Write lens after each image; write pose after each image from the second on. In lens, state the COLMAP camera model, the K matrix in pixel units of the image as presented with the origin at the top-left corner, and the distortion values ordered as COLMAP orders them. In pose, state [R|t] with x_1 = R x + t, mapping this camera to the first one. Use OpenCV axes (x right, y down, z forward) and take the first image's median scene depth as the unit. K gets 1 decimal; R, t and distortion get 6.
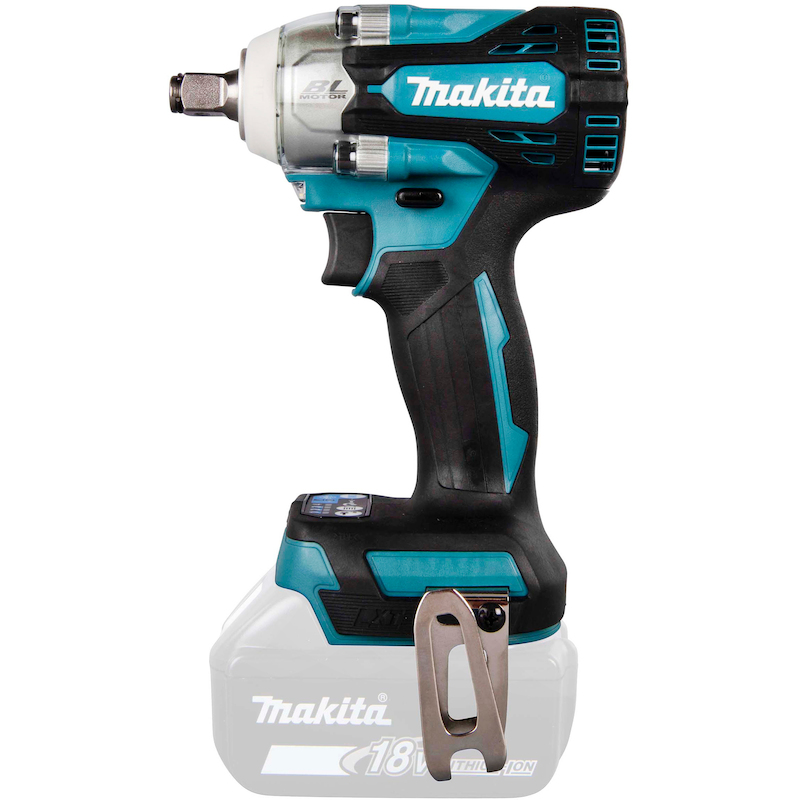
lens RADIAL K [[1631.2, 0, 406.2], [0, 1631.2, 331.0], [0, 0, 1]] dist [0.015360, 0.000000]
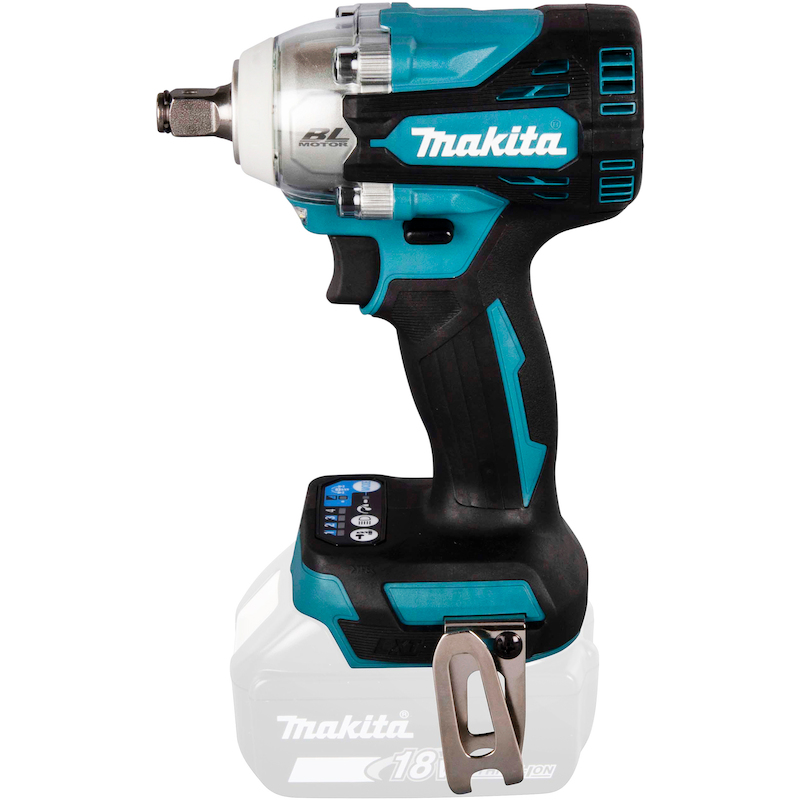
lens RADIAL K [[3420.9, 0, 433.1], [0, 3420.9, 409.8], [0, 0, 1]] dist [0.154210, 0.000000]
pose [[0.999679, -0.023110, -0.010405, 0.030251], [0.025321, 0.928325, 0.370907, -0.744219], [0.001088, -0.371052, 0.928612, -0.918006]]
